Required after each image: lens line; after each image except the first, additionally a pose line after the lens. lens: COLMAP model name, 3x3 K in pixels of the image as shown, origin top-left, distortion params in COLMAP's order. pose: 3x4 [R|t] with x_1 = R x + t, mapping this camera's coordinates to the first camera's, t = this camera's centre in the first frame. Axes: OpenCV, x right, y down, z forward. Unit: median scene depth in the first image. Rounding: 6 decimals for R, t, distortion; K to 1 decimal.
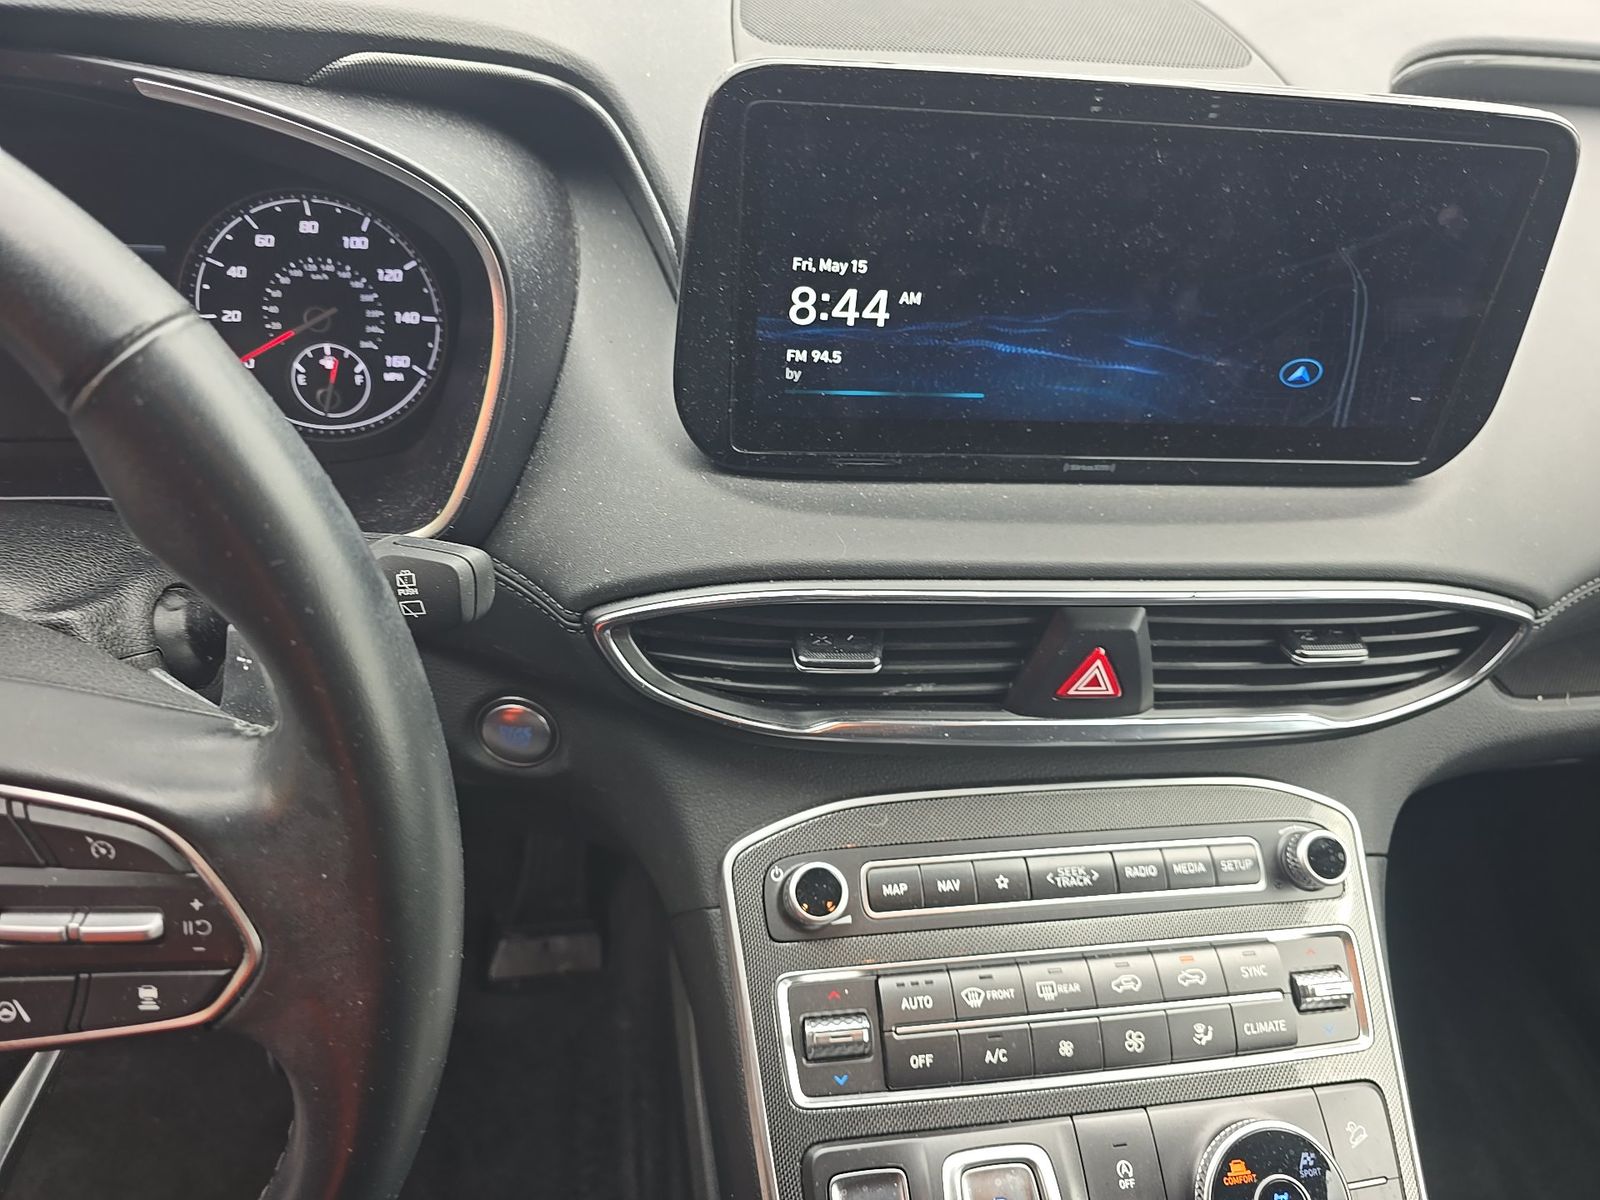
lens RADIAL K [[1072.4, 0, 824.8], [0, 1072.4, 611.0], [0, 0, 1]] dist [0.026583, -0.062525]
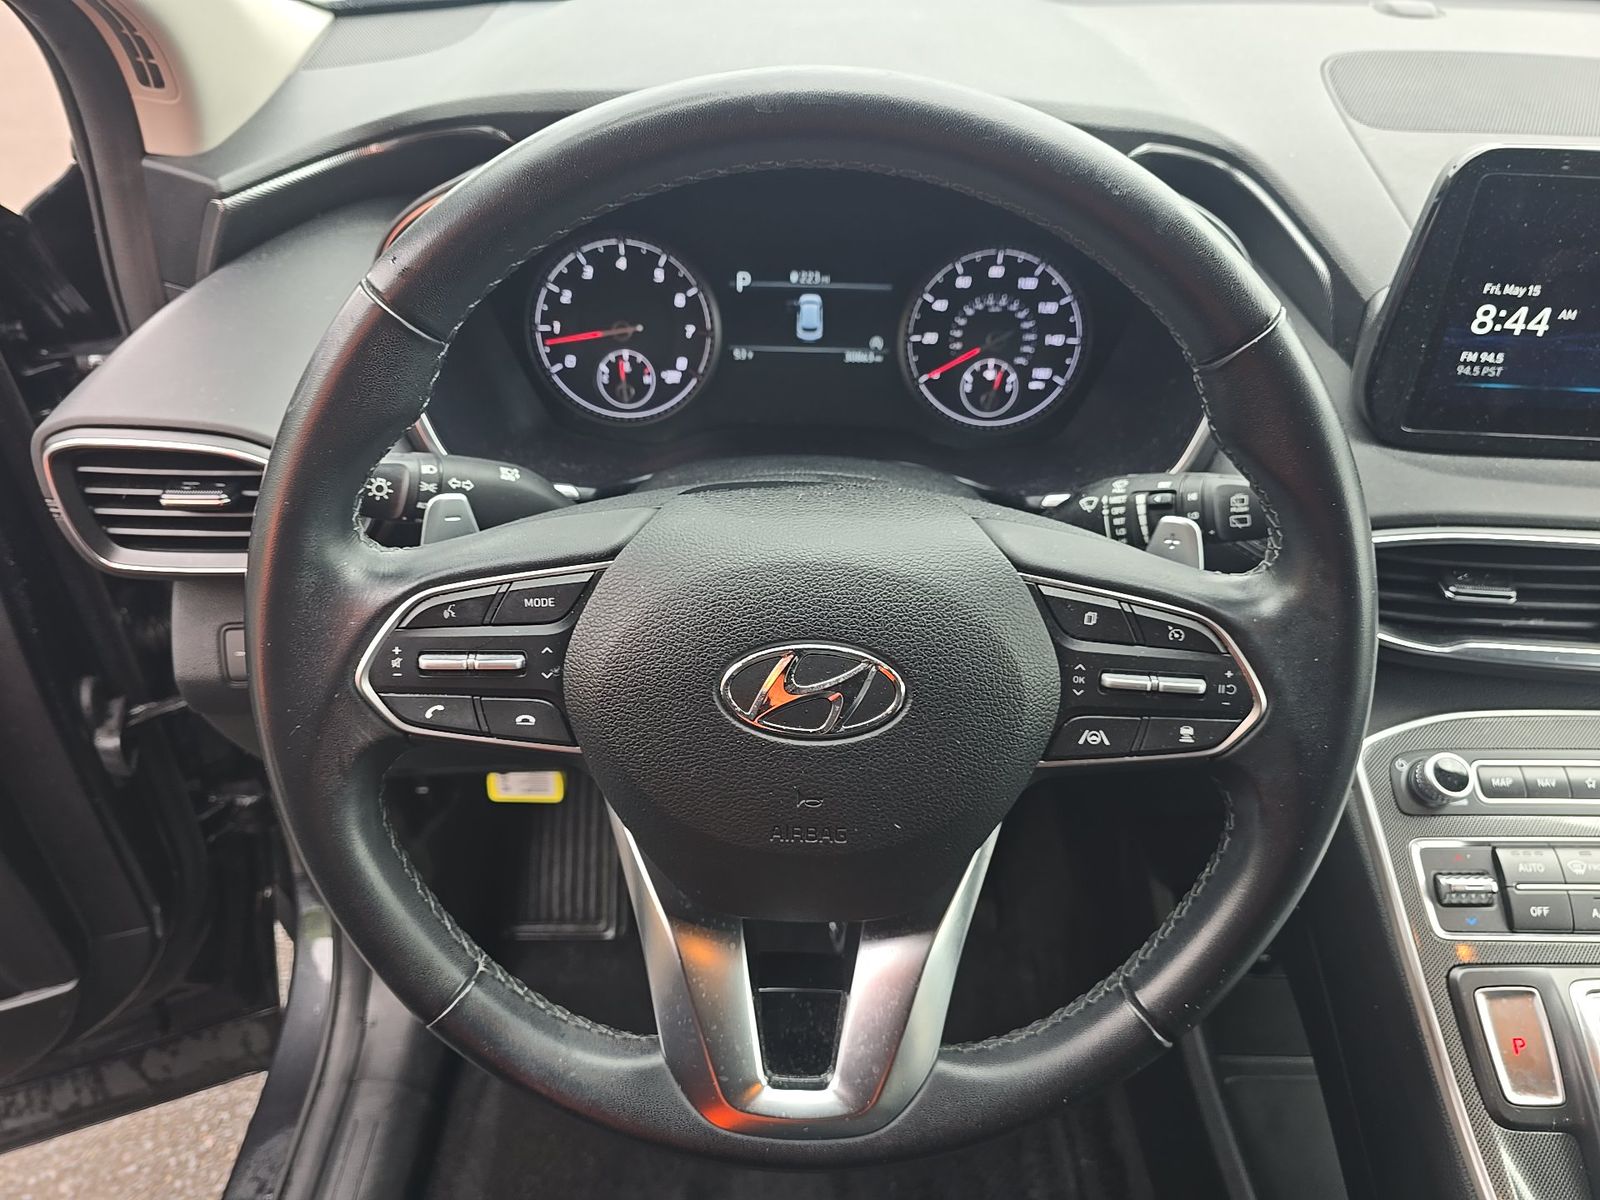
lens RADIAL K [[1072.4, 0, 824.8], [0, 1072.4, 611.0], [0, 0, 1]] dist [0.026583, -0.062525]
pose [[0.984800, 0.040797, -0.168834, -0.558752], [-0.050206, 0.997393, -0.051840, 0.180026], [0.166279, 0.059528, 0.984280, -0.410923]]
